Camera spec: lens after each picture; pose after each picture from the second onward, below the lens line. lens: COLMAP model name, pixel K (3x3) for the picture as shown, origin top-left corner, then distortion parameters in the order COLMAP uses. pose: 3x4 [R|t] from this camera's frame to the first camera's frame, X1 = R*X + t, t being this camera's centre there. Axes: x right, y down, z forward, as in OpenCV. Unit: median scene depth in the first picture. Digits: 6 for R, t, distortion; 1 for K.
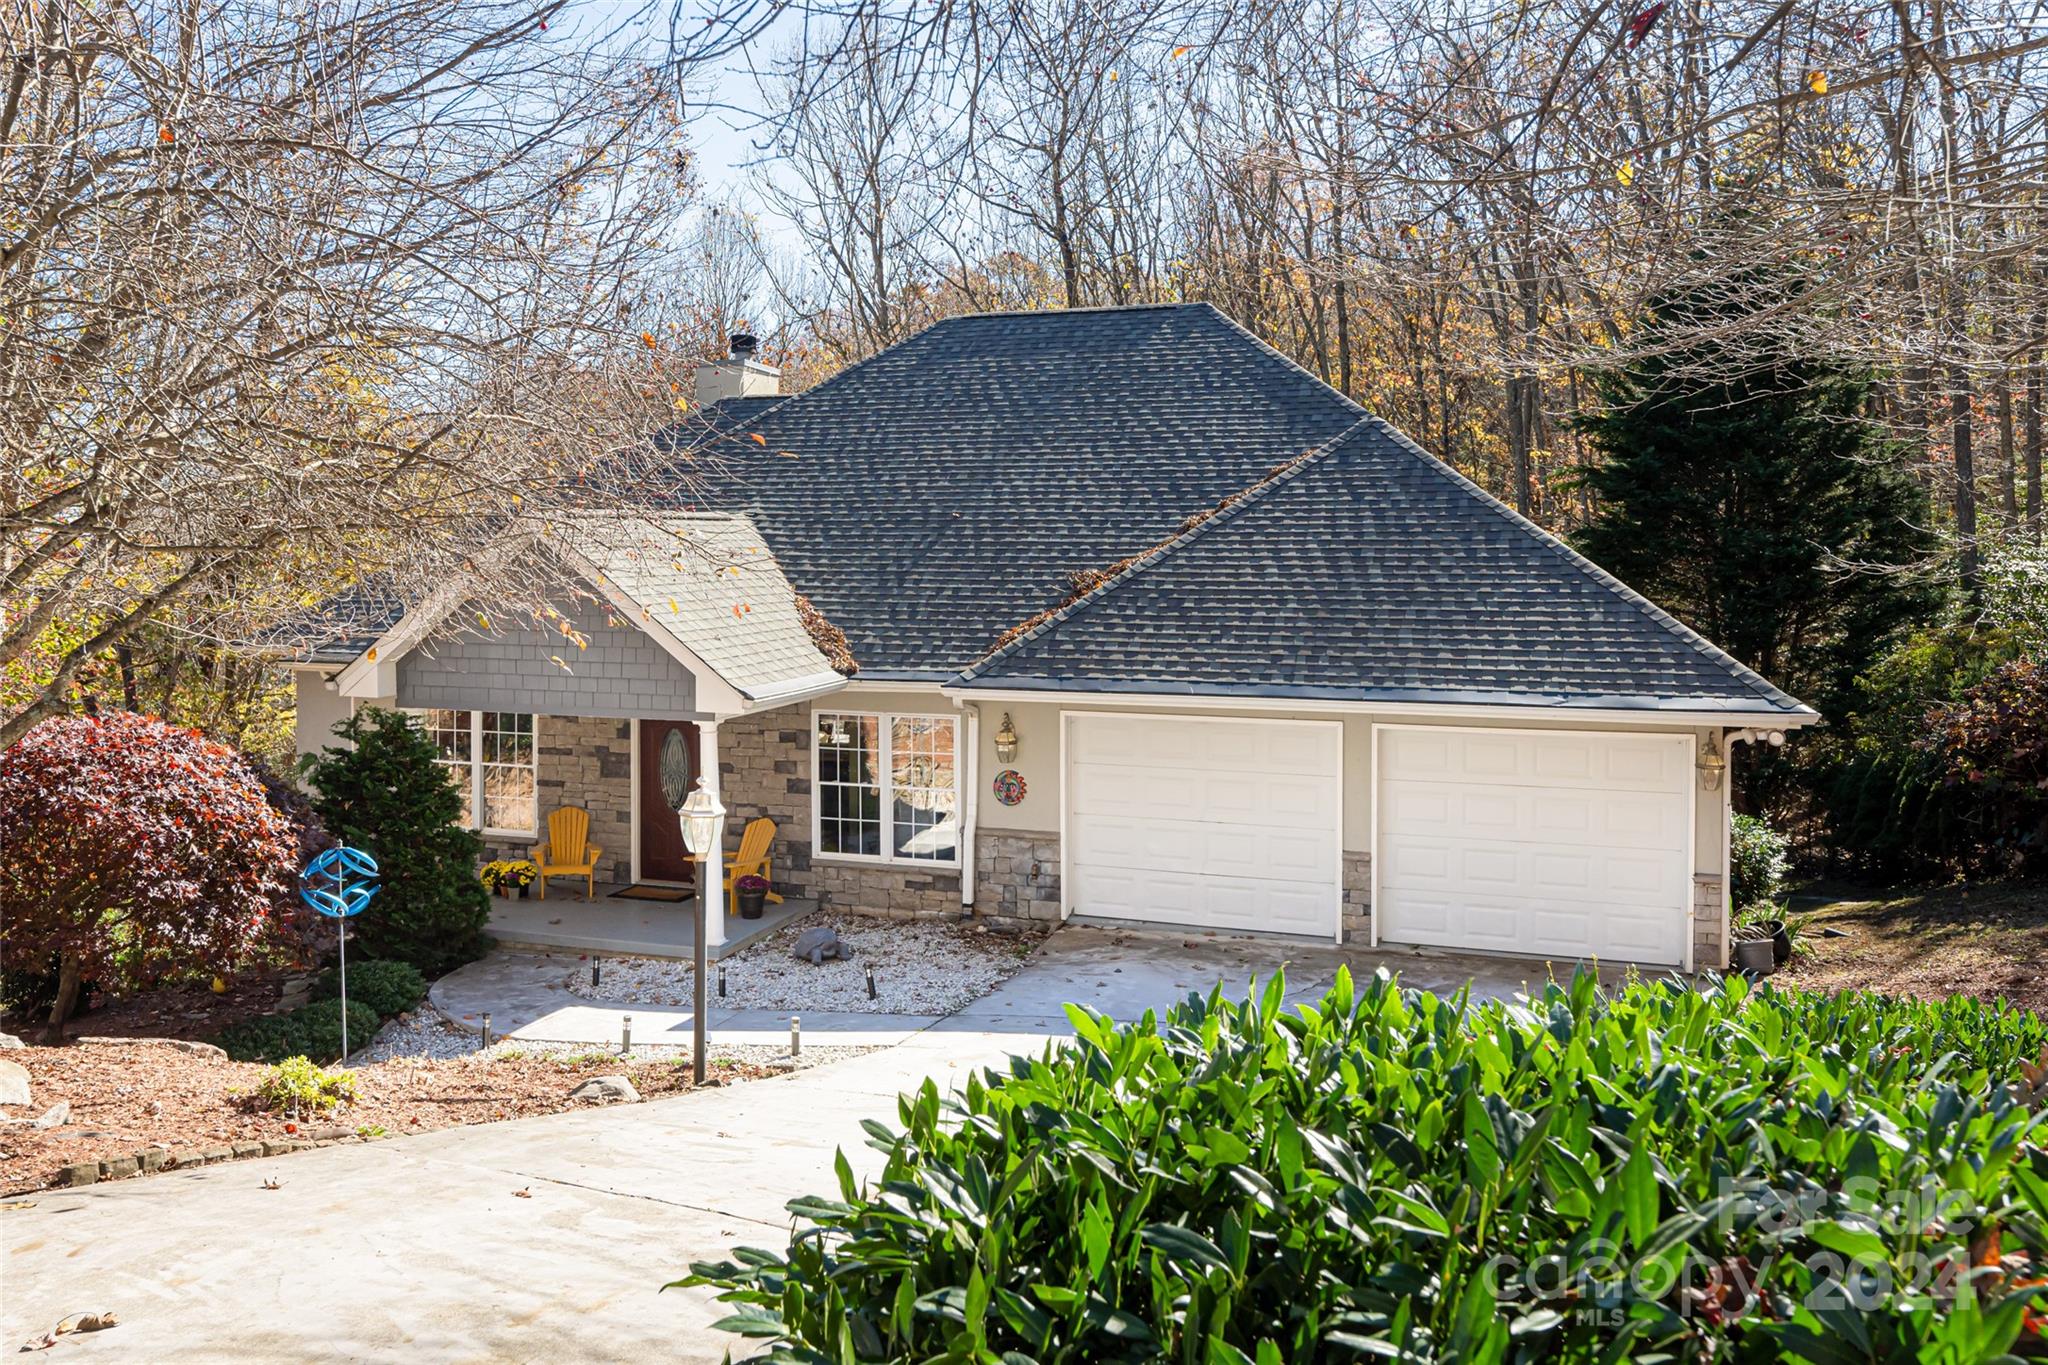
lens RADIAL K [[1589.5, 0, 939.7], [0, 1589.5, 595.9], [0, 0, 1]] dist [0.001664, -0.003650]
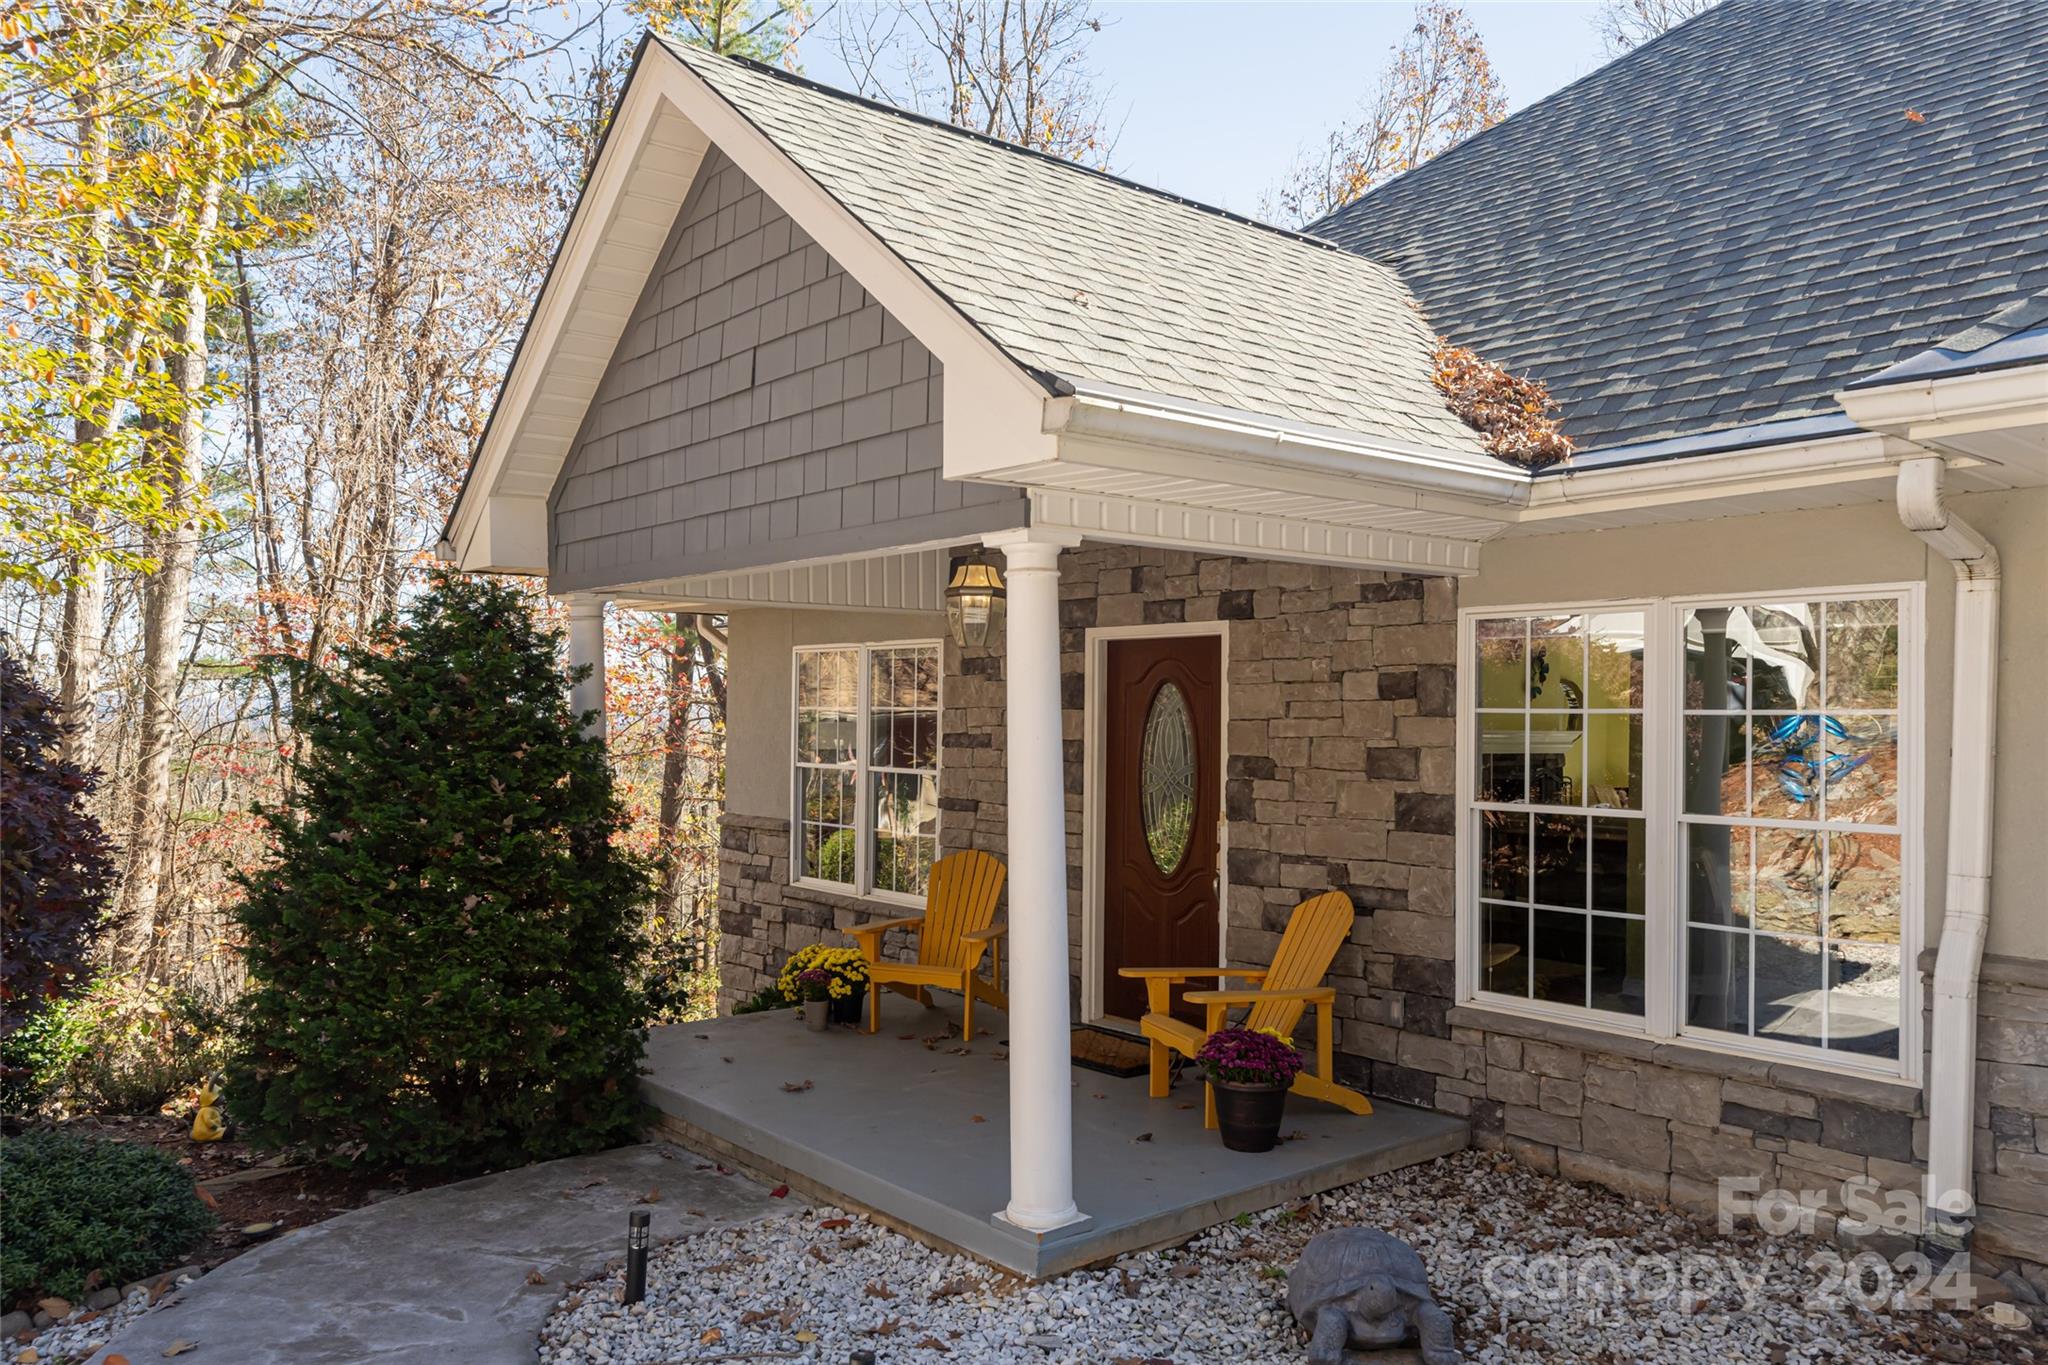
lens RADIAL K [[1480.4, 0, 1014.0], [0, 1480.4, 726.2], [0, 0, 1]] dist [0.003671, 0.000206]
pose [[0.862961, 0.009681, -0.505178, 0.006599], [-0.022376, 0.999568, -0.019068, 0.118635], [0.504775, 0.027759, 0.862804, 0.706888]]
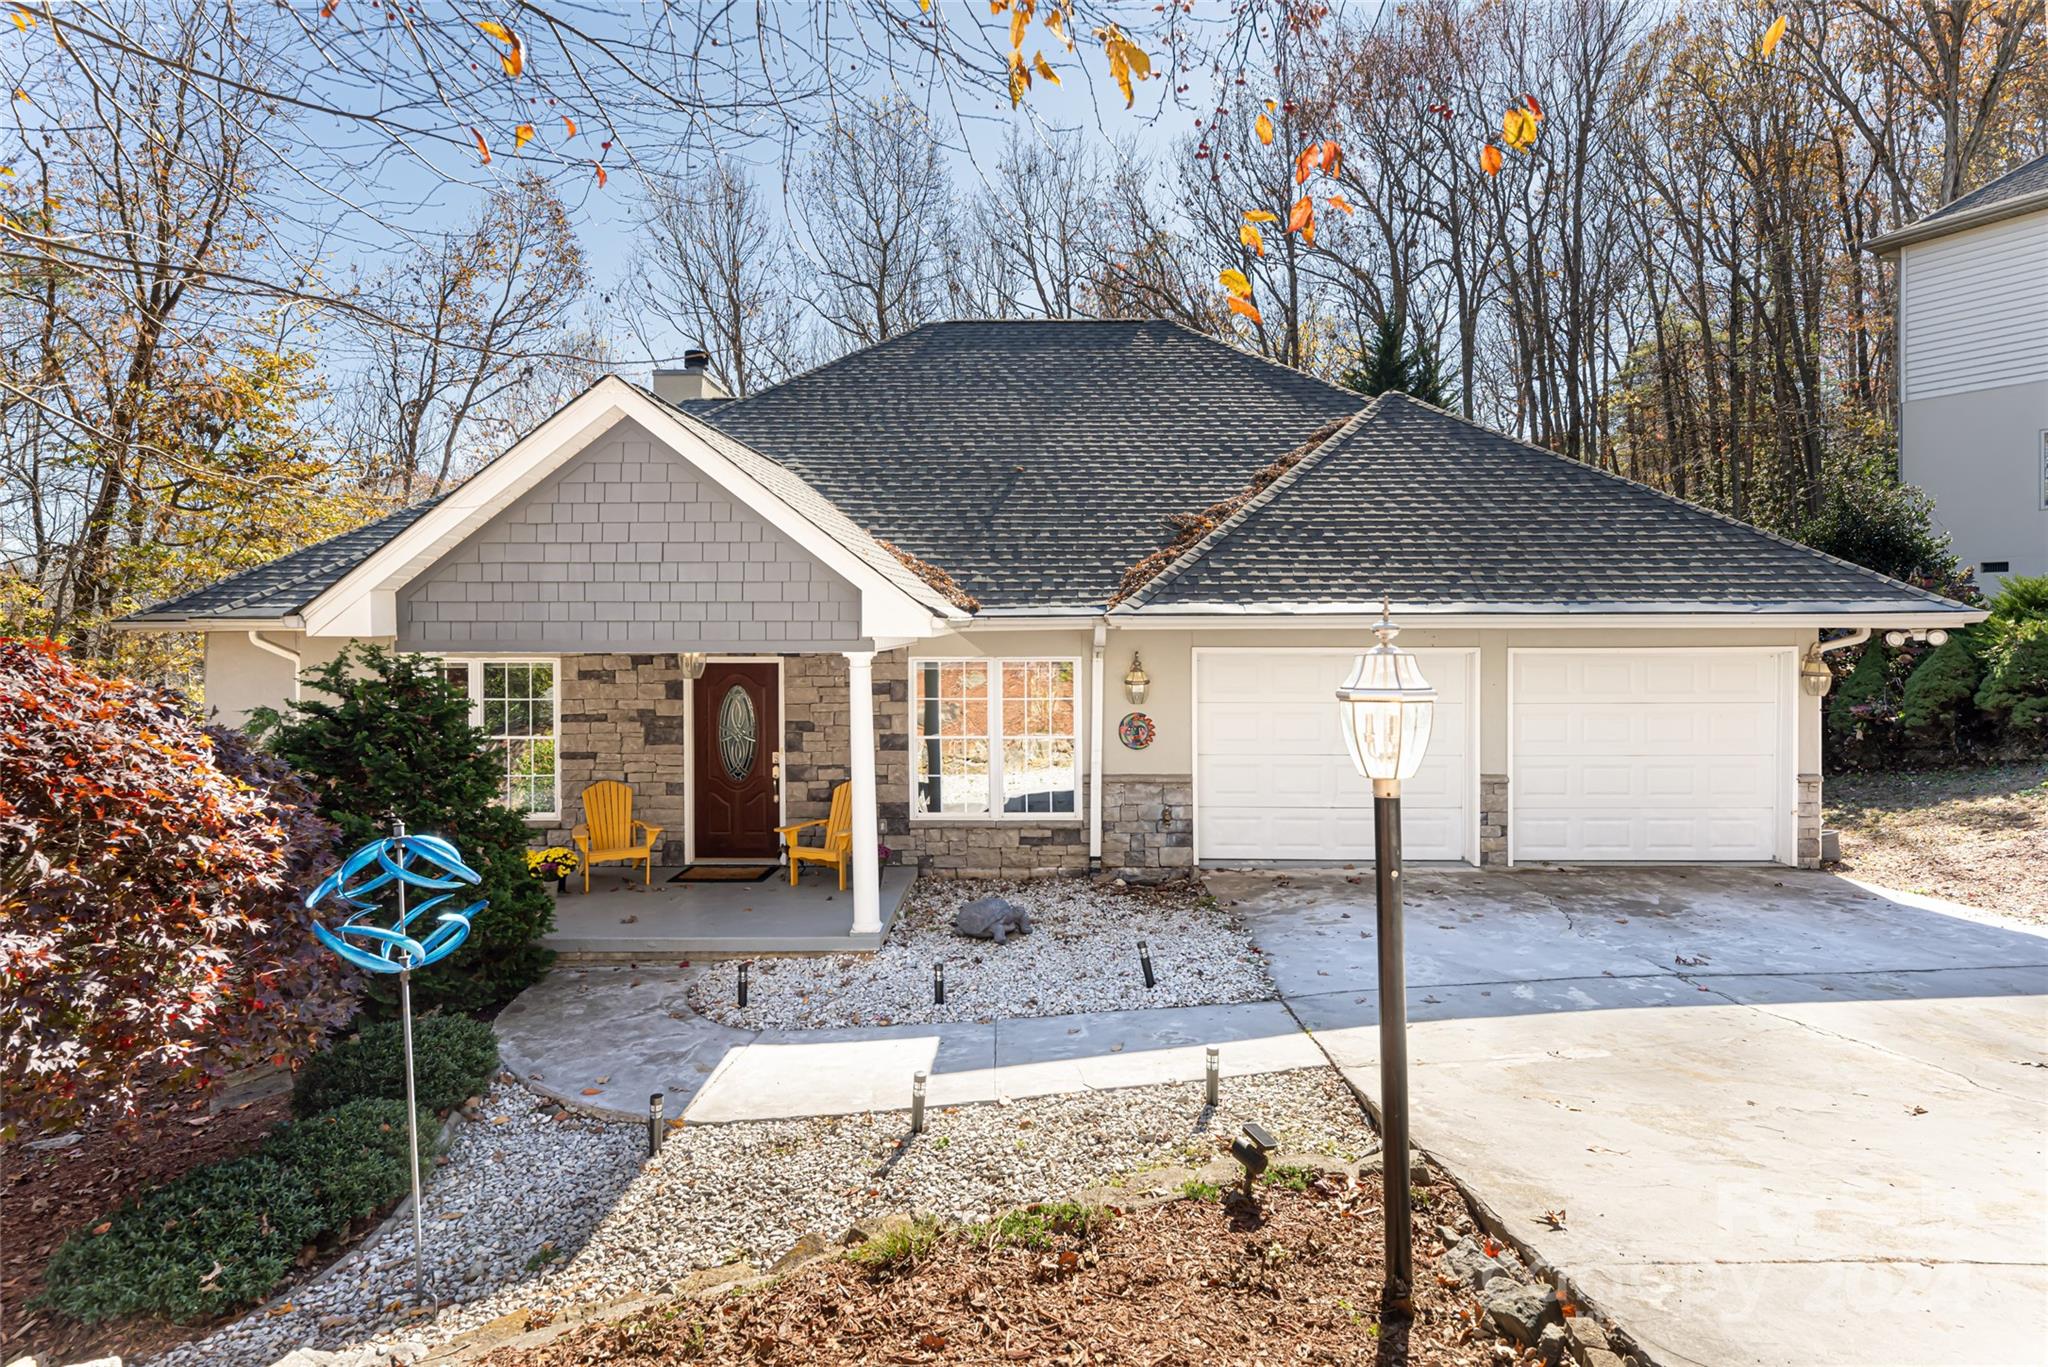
lens RADIAL K [[1004.2, 0, 1039.9], [0, 1004.2, 639.6], [0, 0, 1]] dist [0.002230, 0.000450]
pose [[0.944631, -0.008209, 0.328031, -0.217812], [0.013327, 0.999822, -0.013357, 0.076707], [-0.327863, 0.016989, 0.944572, 0.470727]]
